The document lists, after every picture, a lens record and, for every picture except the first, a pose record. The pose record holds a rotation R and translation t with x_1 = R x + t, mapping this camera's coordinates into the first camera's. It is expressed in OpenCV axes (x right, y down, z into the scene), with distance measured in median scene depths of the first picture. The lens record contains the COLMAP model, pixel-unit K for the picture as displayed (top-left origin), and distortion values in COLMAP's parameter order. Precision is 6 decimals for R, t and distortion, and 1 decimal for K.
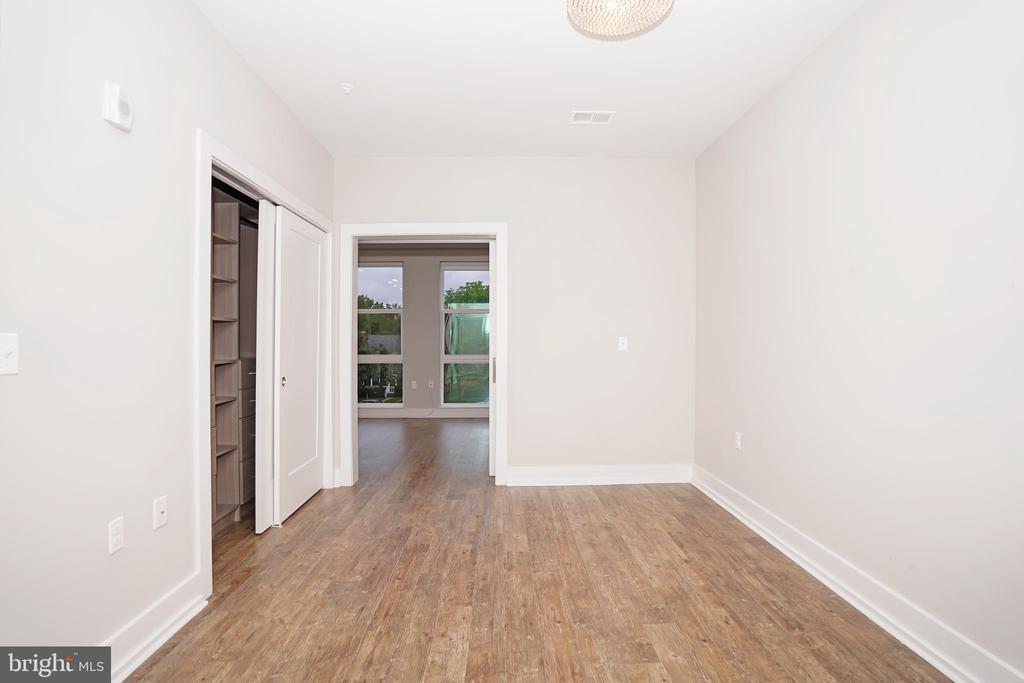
lens RADIAL K [[507.3, 0, 529.2], [0, 507.3, 342.3], [0, 0, 1]] dist [-0.080899, 0.039455]
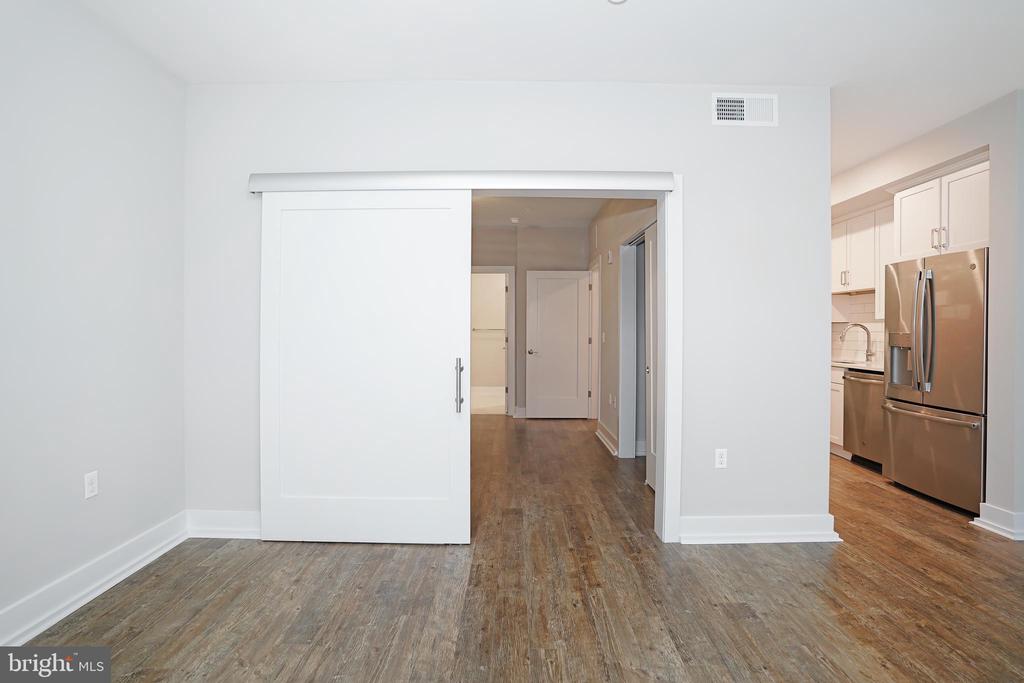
lens RADIAL K [[518.4, 0, 516.3], [0, 518.4, 336.1], [0, 0, 1]] dist [-0.083259, 0.042175]
pose [[-0.998558, 0.001257, 0.053666, -0.293957], [0.001845, 0.999939, 0.010915, -0.021899], [-0.053649, 0.010998, -0.998499, 2.779307]]
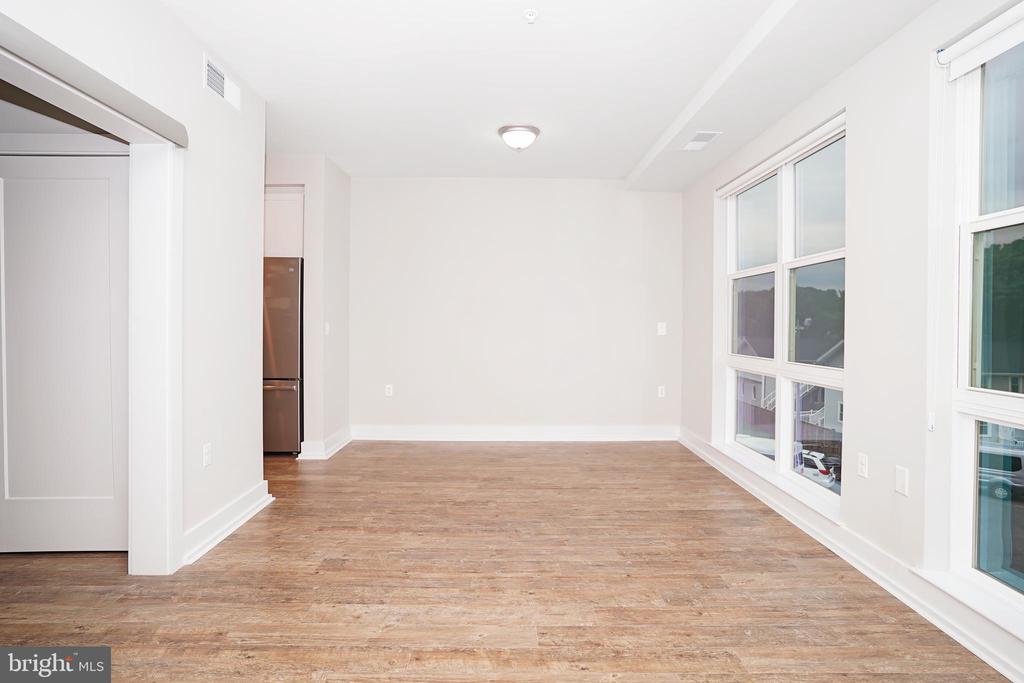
lens RADIAL K [[518.4, 0, 516.3], [0, 518.4, 336.1], [0, 0, 1]] dist [-0.083259, 0.042175]
pose [[-0.025370, 0.033832, -0.999105, 0.325197], [-0.001963, 0.999424, 0.033892, -0.020411], [0.999676, 0.002821, -0.025289, 2.292732]]
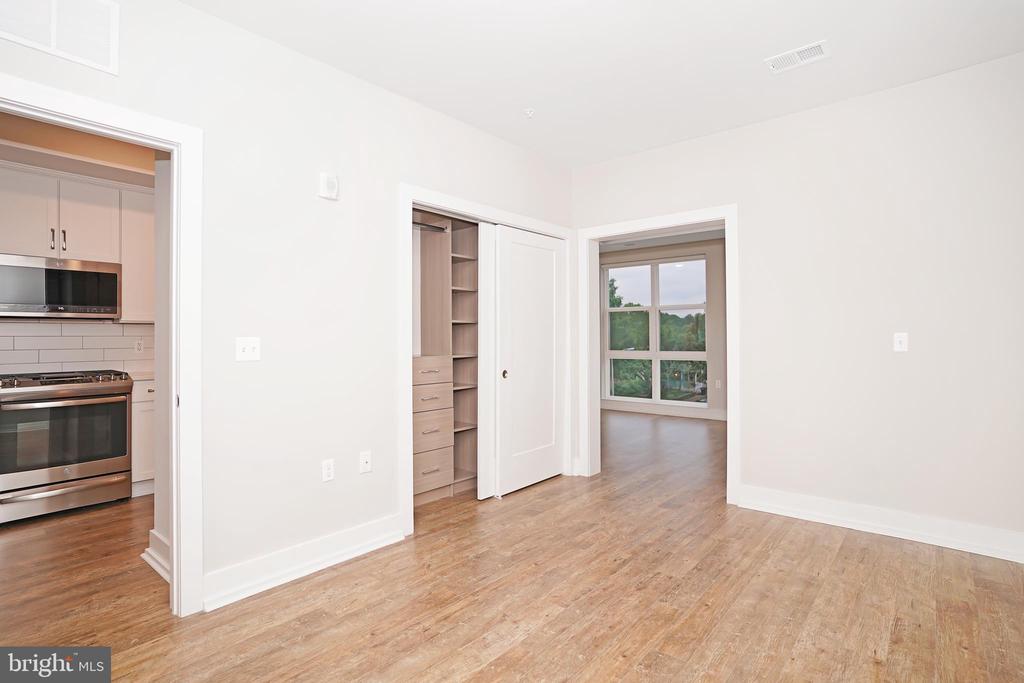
lens RADIAL K [[518.4, 0, 516.3], [0, 518.4, 336.1], [0, 0, 1]] dist [-0.083259, 0.042175]
pose [[0.731148, -0.003793, -0.682208, 0.427239], [0.002474, 0.999993, -0.002908, -0.009375], [0.682214, 0.000438, 0.731152, 0.160691]]
